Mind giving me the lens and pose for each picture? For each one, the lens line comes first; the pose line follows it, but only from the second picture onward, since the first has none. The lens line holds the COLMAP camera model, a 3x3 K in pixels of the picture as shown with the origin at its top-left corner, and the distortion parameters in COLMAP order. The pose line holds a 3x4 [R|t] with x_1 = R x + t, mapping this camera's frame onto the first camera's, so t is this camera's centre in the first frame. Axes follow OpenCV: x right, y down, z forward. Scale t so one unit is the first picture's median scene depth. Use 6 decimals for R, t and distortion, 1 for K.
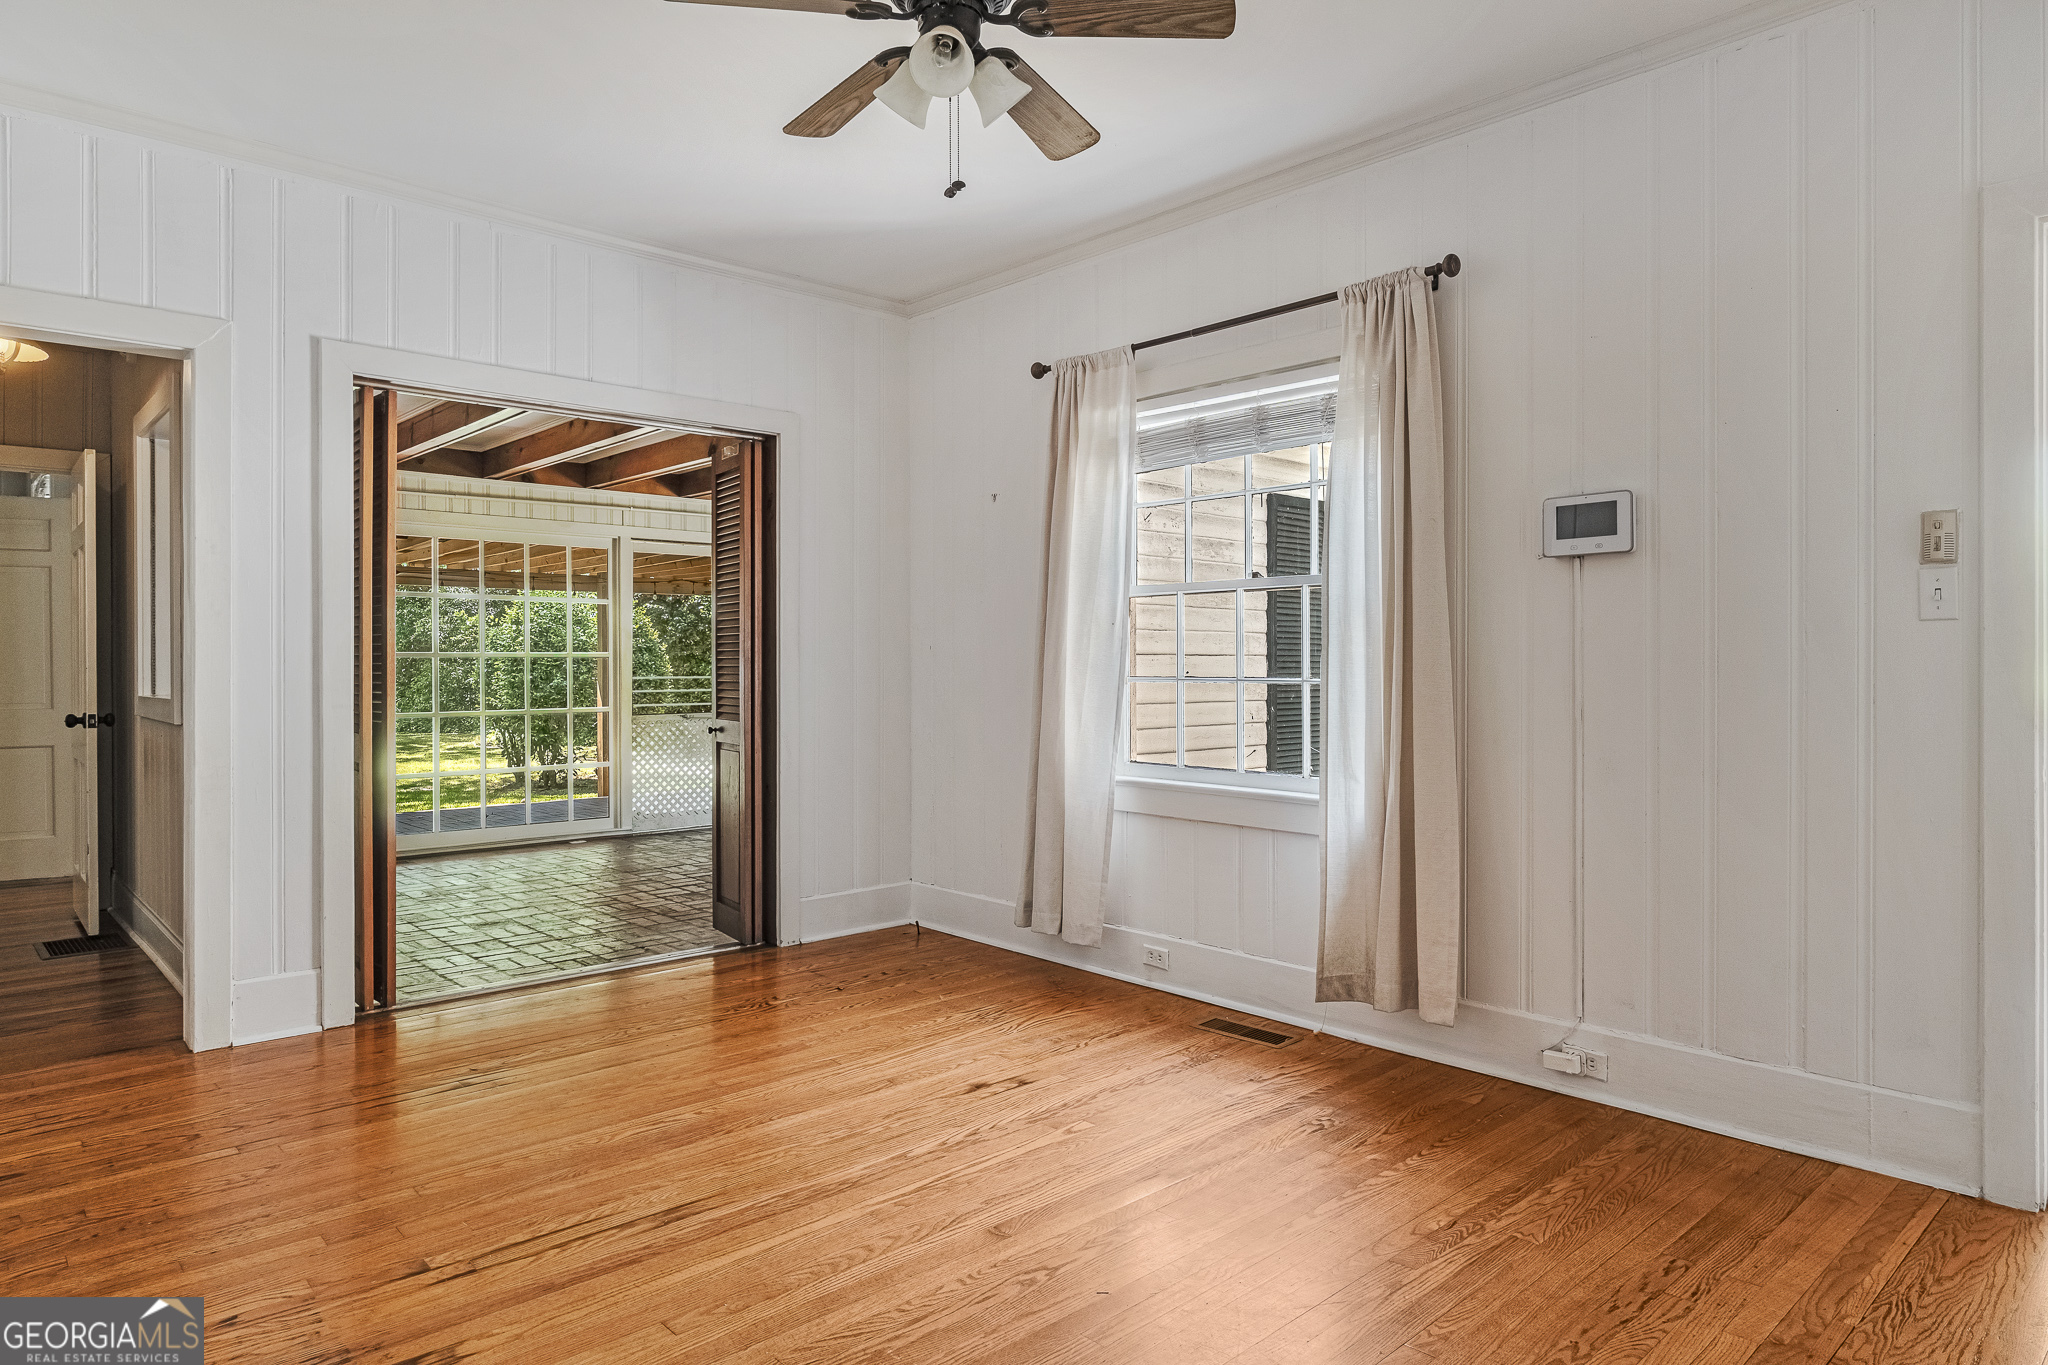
lens RADIAL K [[1232.6, 0, 1006.2], [0, 1232.6, 672.4], [0, 0, 1]] dist [-0.008335, 0.002456]
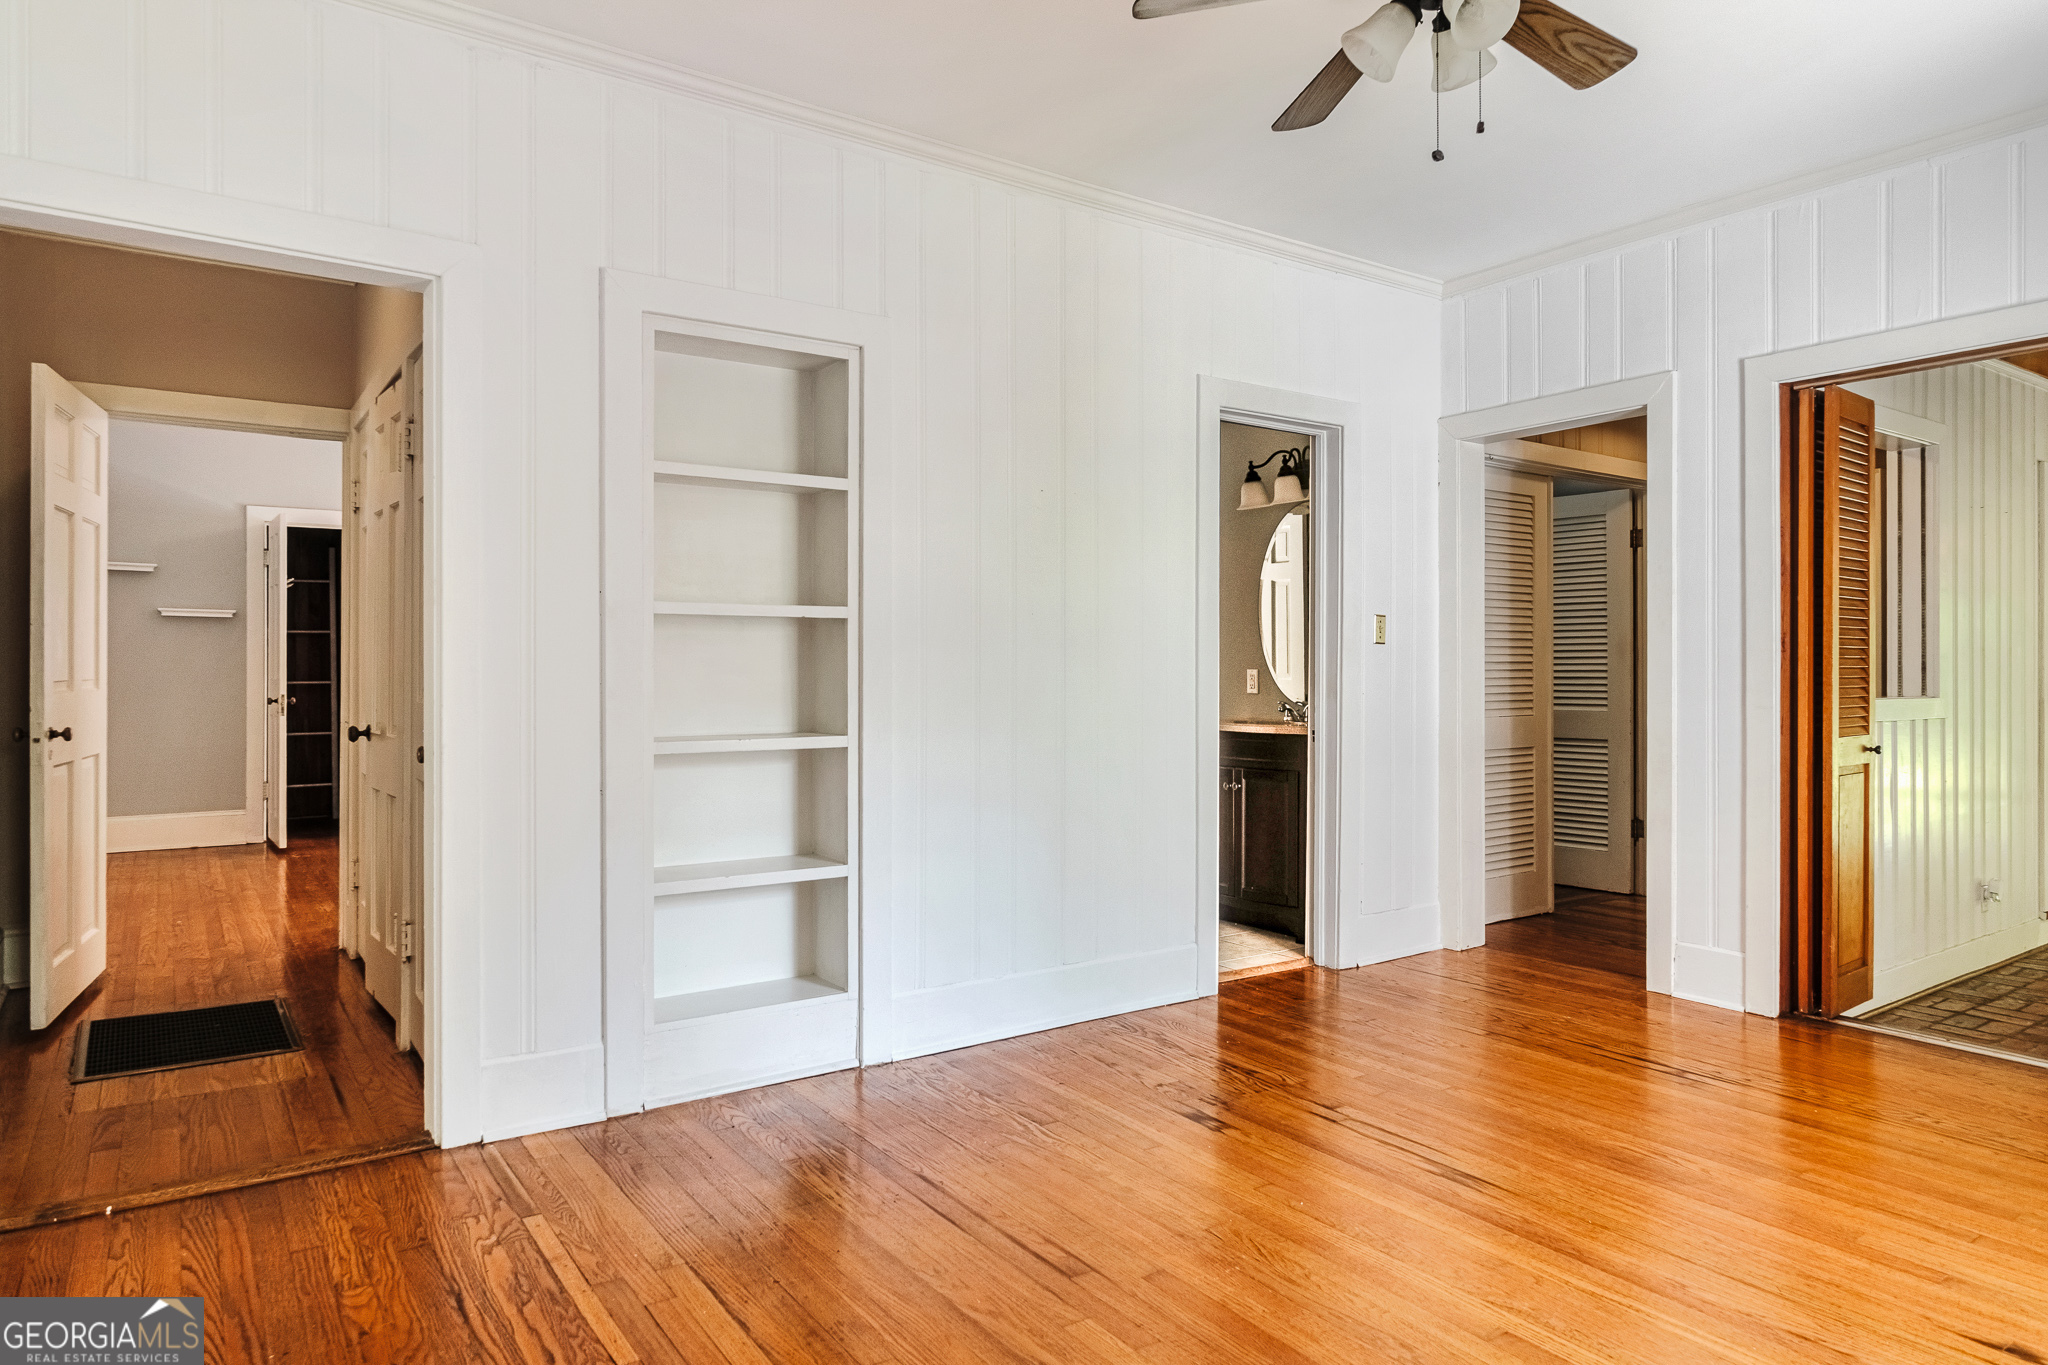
lens RADIAL K [[1232.6, 0, 1017.9], [0, 1232.6, 666.0], [0, 0, 1]] dist [-0.008335, 0.002456]
pose [[-0.134946, -0.000700, -0.990853, 0.753901], [-0.009060, 0.999959, 0.000527, -0.001255], [0.990812, 0.009048, -0.134947, 0.679691]]
